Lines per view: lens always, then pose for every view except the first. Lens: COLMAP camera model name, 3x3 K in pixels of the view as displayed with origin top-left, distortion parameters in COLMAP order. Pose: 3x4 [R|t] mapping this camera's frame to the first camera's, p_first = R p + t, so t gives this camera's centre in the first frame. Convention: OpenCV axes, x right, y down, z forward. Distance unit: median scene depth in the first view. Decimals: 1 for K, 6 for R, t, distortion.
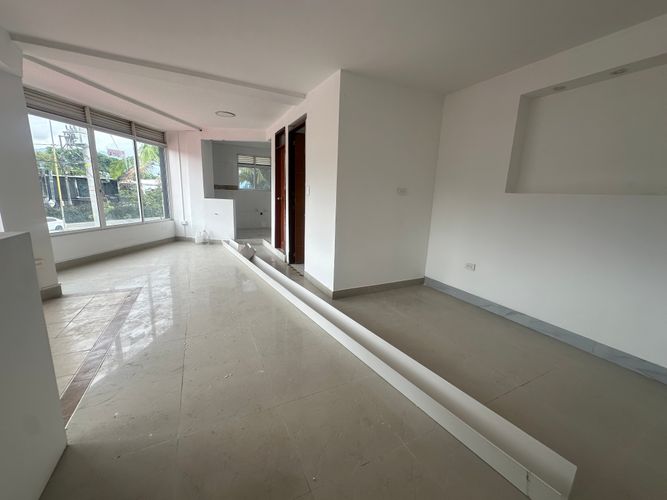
lens RADIAL K [[266.8, 0, 333.6], [0, 266.8, 248.4], [0, 0, 1]] dist [-0.001732, 0.000310]
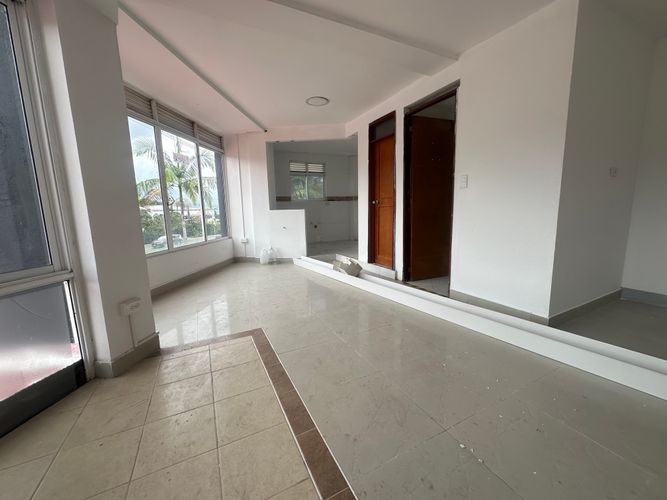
lens RADIAL K [[266.8, 0, 333.6], [0, 266.8, 248.4], [0, 0, 1]] dist [-0.001732, 0.000310]
pose [[0.998045, -0.062102, -0.007009, -0.301983], [0.061630, 0.996609, -0.054526, -0.008326], [0.010372, 0.053987, 0.998488, 0.171862]]
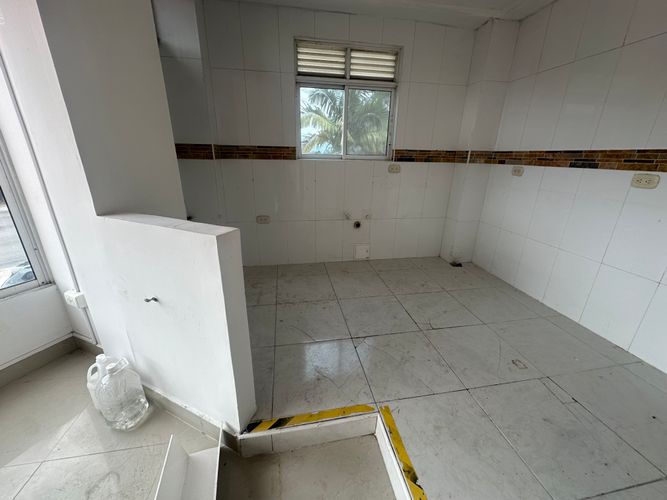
lens RADIAL K [[266.8, 0, 333.6], [0, 266.8, 248.4], [0, 0, 1]] dist [-0.001732, 0.000310]
pose [[0.958329, 0.075746, -0.275442, -0.286683], [-0.039504, 0.990082, 0.134826, -0.210413], [0.282923, -0.118326, 0.951816, 0.919857]]
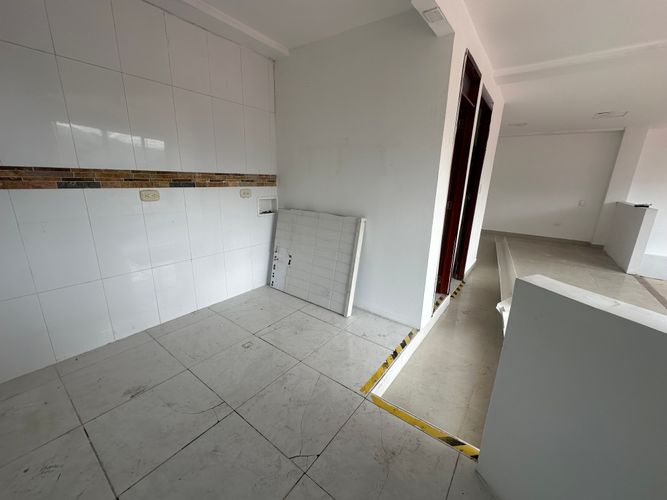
lens RADIAL K [[266.8, 0, 333.6], [0, 266.8, 248.4], [0, 0, 1]] dist [-0.001732, 0.000310]
pose [[-0.446804, -0.274614, 0.851442, -0.481043], [0.134538, 0.920275, 0.367414, -0.288701], [-0.884458, 0.278713, -0.374237, 1.228224]]
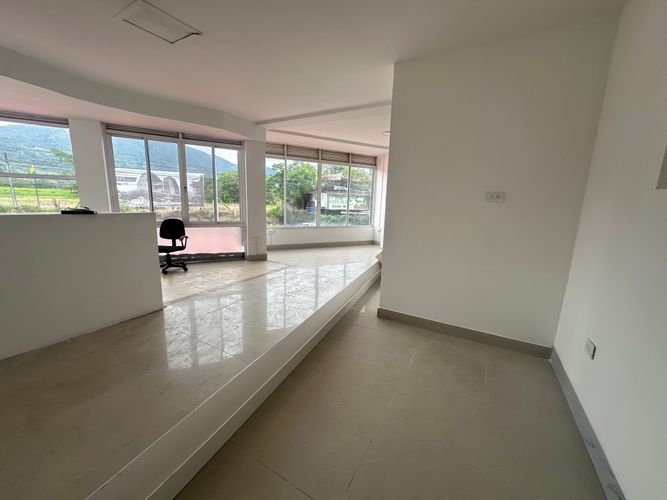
lens RADIAL K [[266.8, 0, 333.6], [0, 266.8, 248.4], [0, 0, 1]] dist [-0.001732, 0.000310]
pose [[0.549494, 0.133361, -0.824785, 0.356100], [-0.183133, 0.982398, 0.036838, -0.023747], [0.815180, 0.130804, 0.564245, 0.192521]]
